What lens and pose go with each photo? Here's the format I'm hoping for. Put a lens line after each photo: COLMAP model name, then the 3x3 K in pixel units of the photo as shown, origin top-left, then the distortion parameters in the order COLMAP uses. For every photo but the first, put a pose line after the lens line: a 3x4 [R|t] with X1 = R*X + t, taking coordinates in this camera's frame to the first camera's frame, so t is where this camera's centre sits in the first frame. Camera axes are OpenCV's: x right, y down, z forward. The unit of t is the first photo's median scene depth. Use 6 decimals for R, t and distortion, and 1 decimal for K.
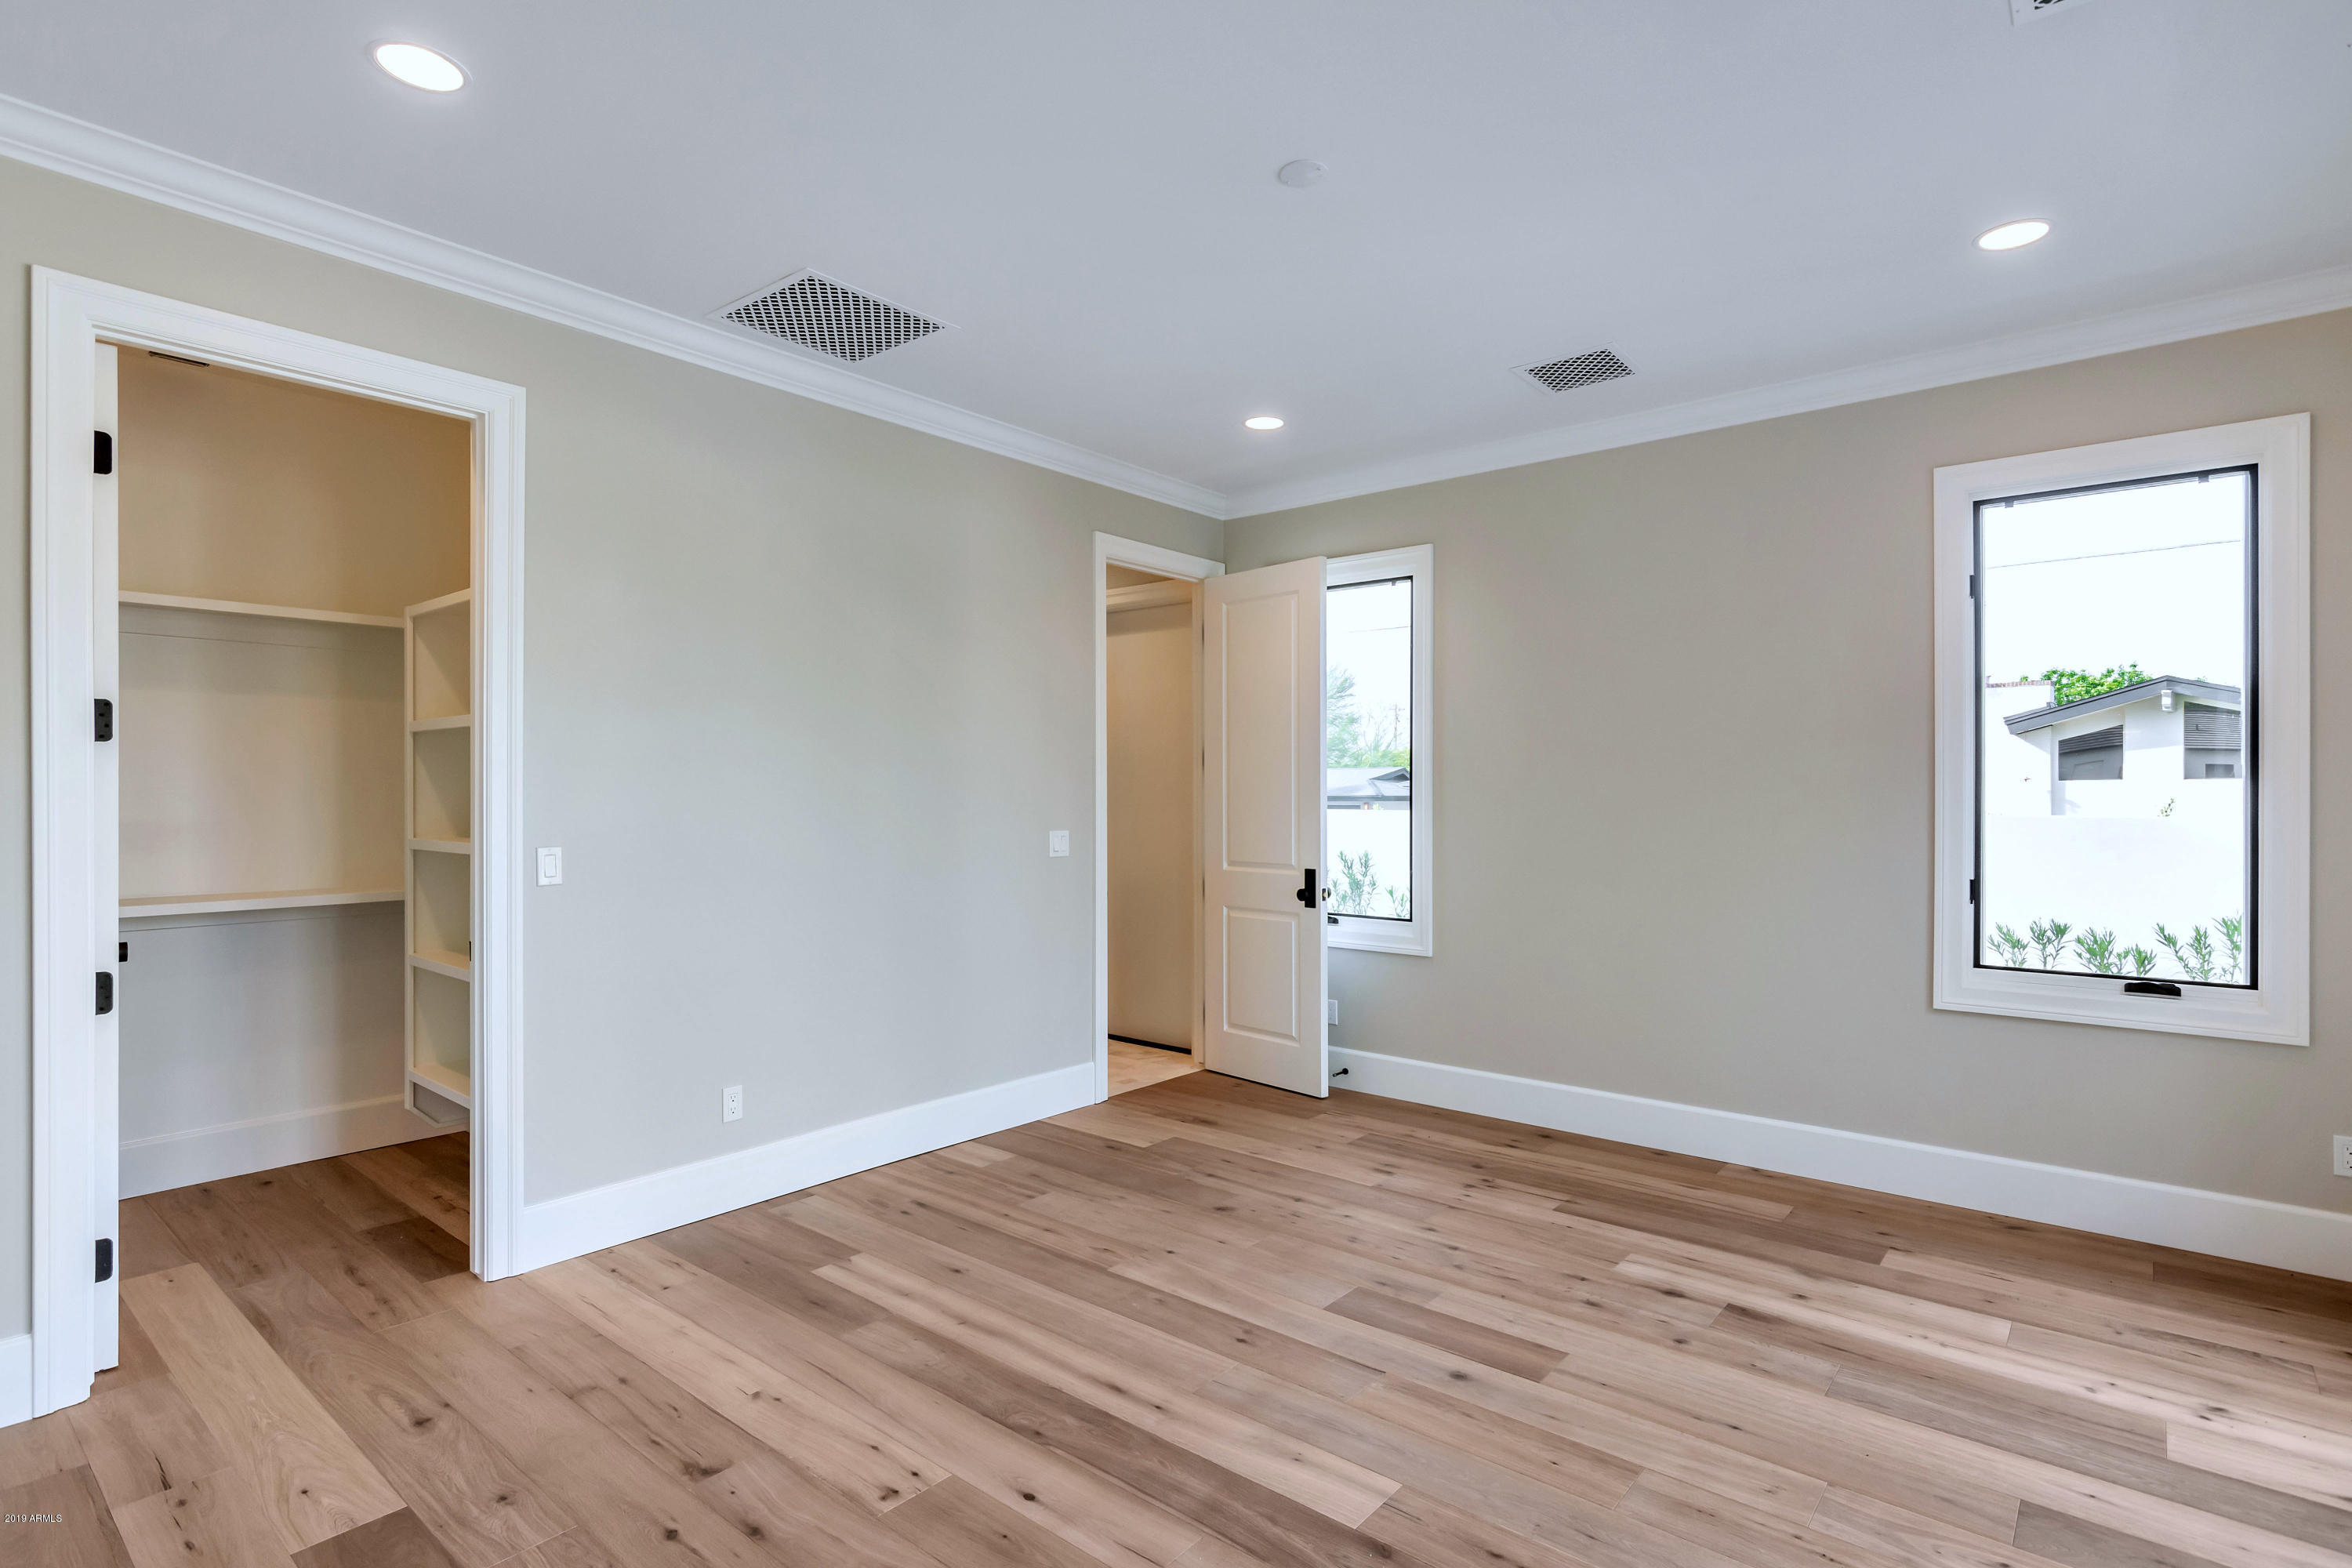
lens RADIAL K [[1146.3, 0, 1170.5], [0, 1146.3, 775.7], [0, 0, 1]] dist [-0.000355, 0.000338]
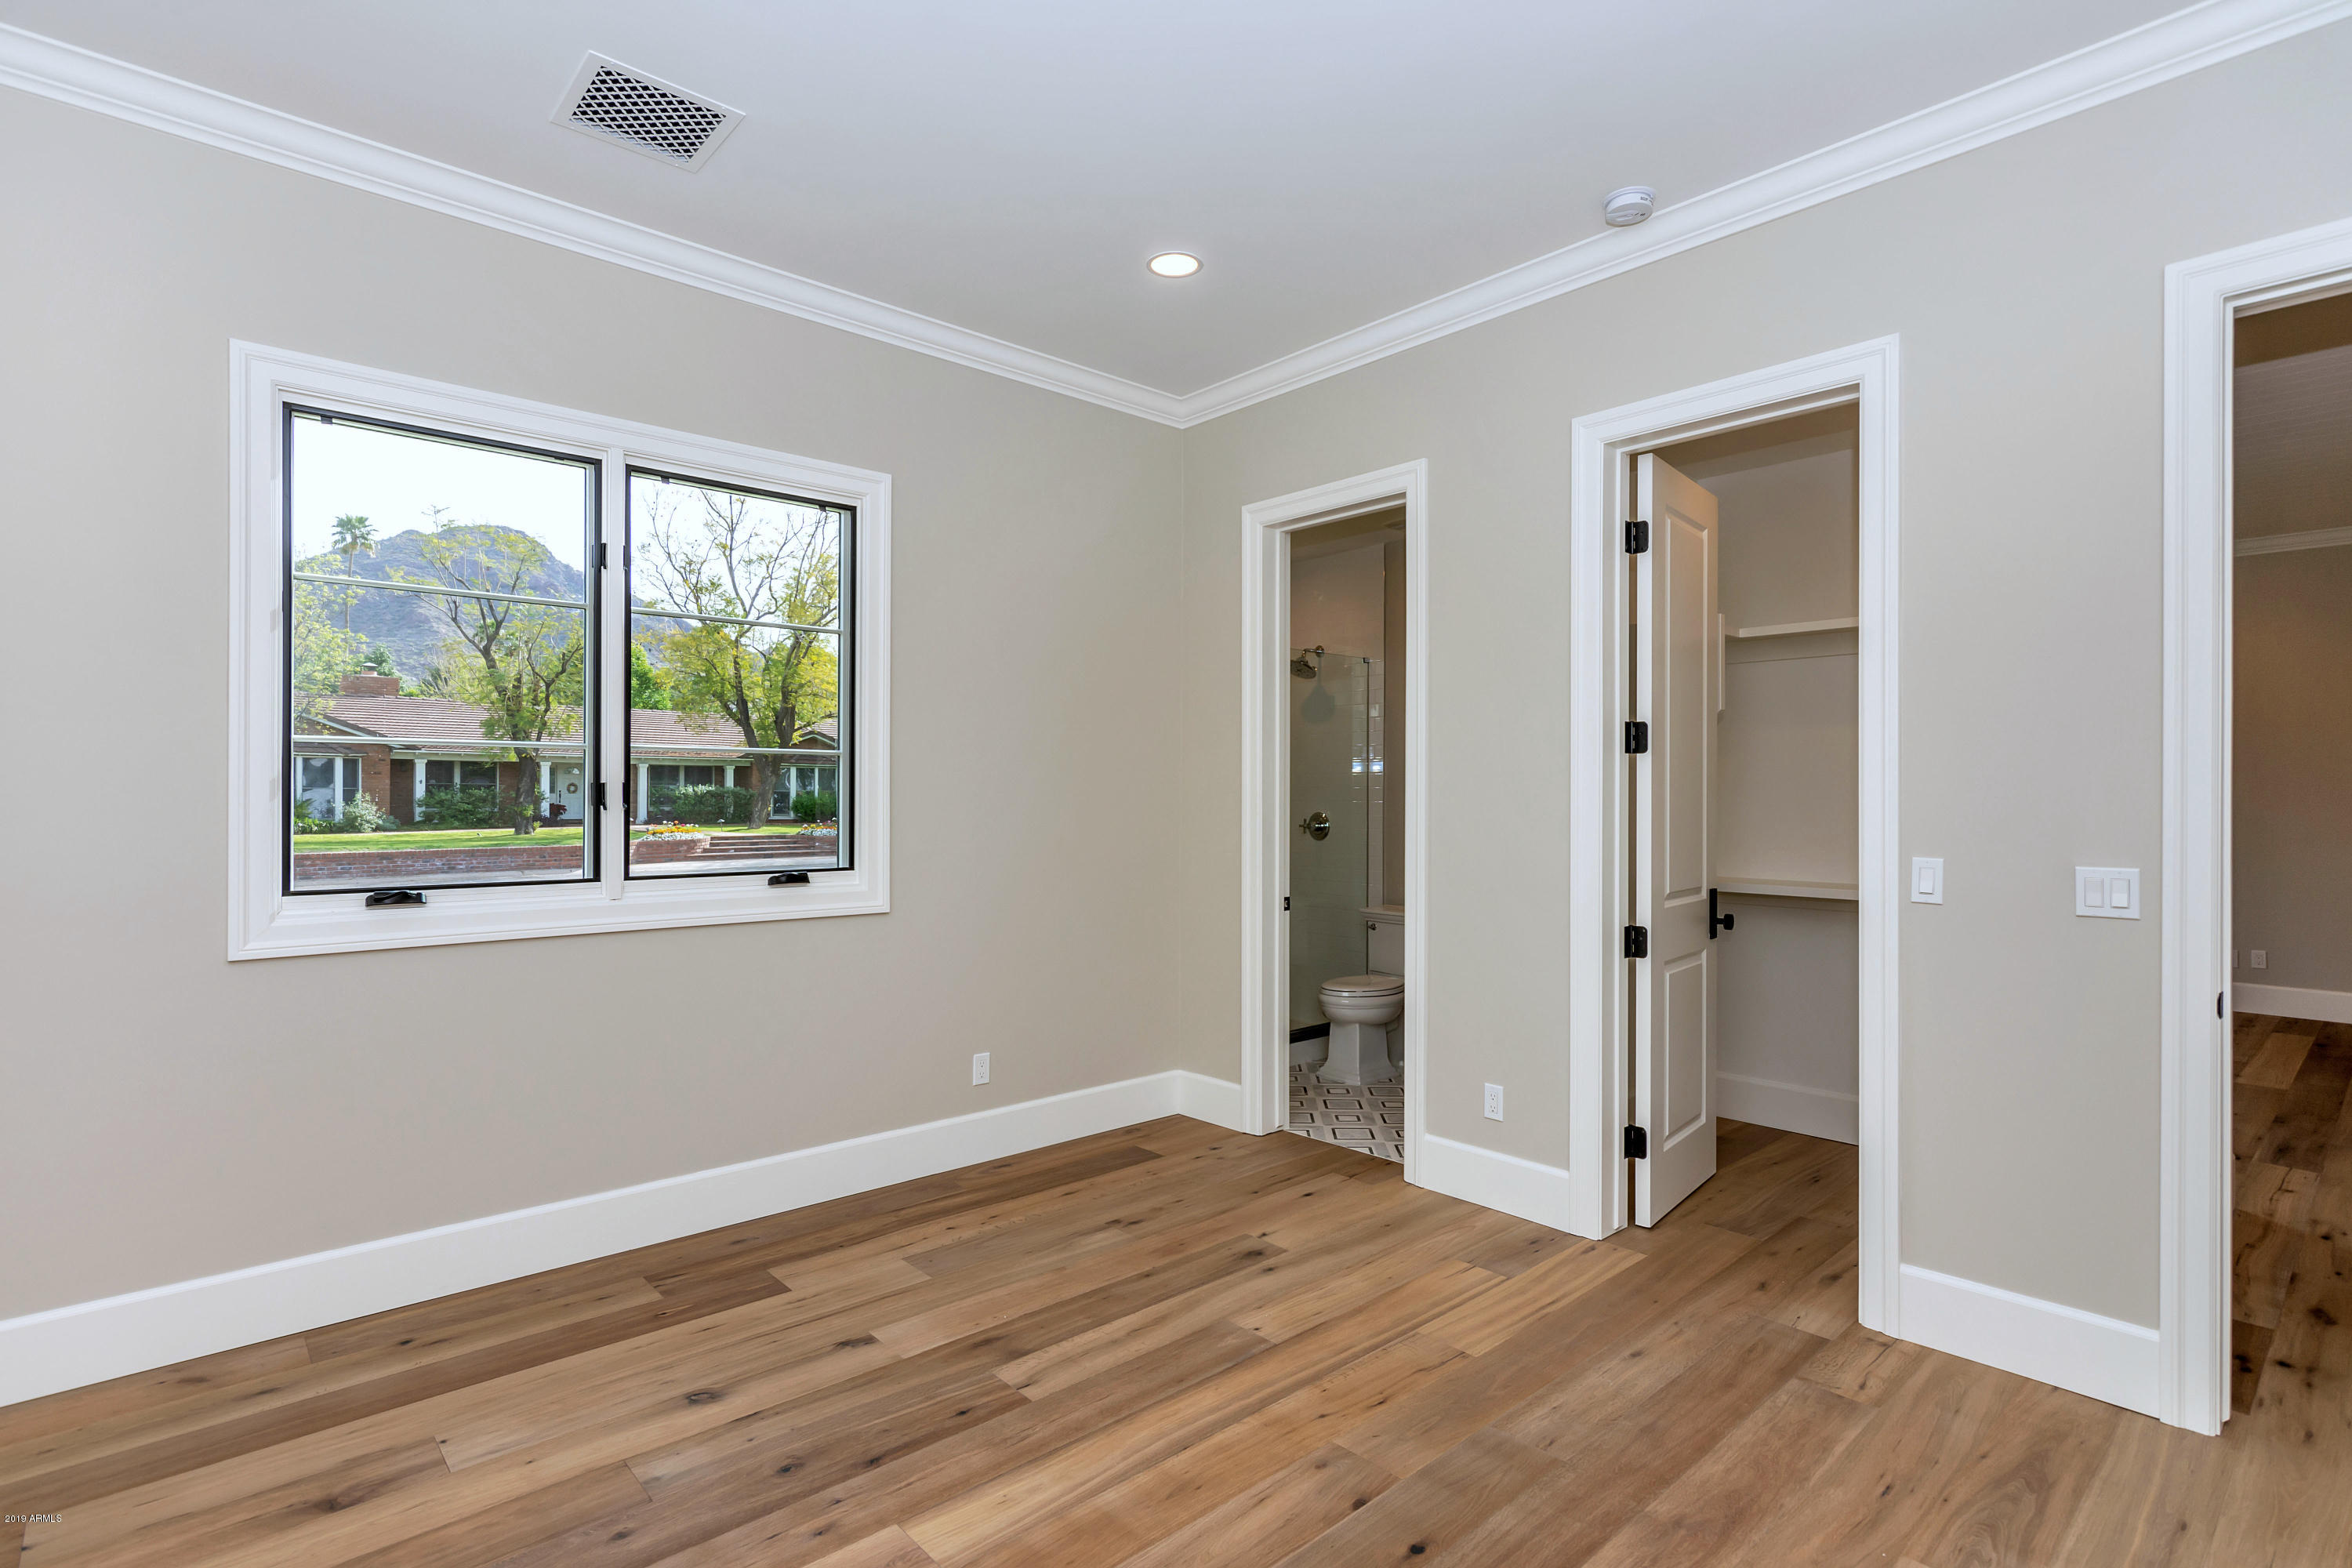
lens RADIAL K [[1146.3, 0, 1186.1], [0, 1146.3, 803.1], [0, 0, 1]] dist [-0.000355, 0.000338]
pose [[-0.133210, -0.005716, -0.991071, 0.395500], [-0.000482, 0.999984, -0.005703, 0.029172], [0.991088, -0.000282, -0.133210, 0.582080]]
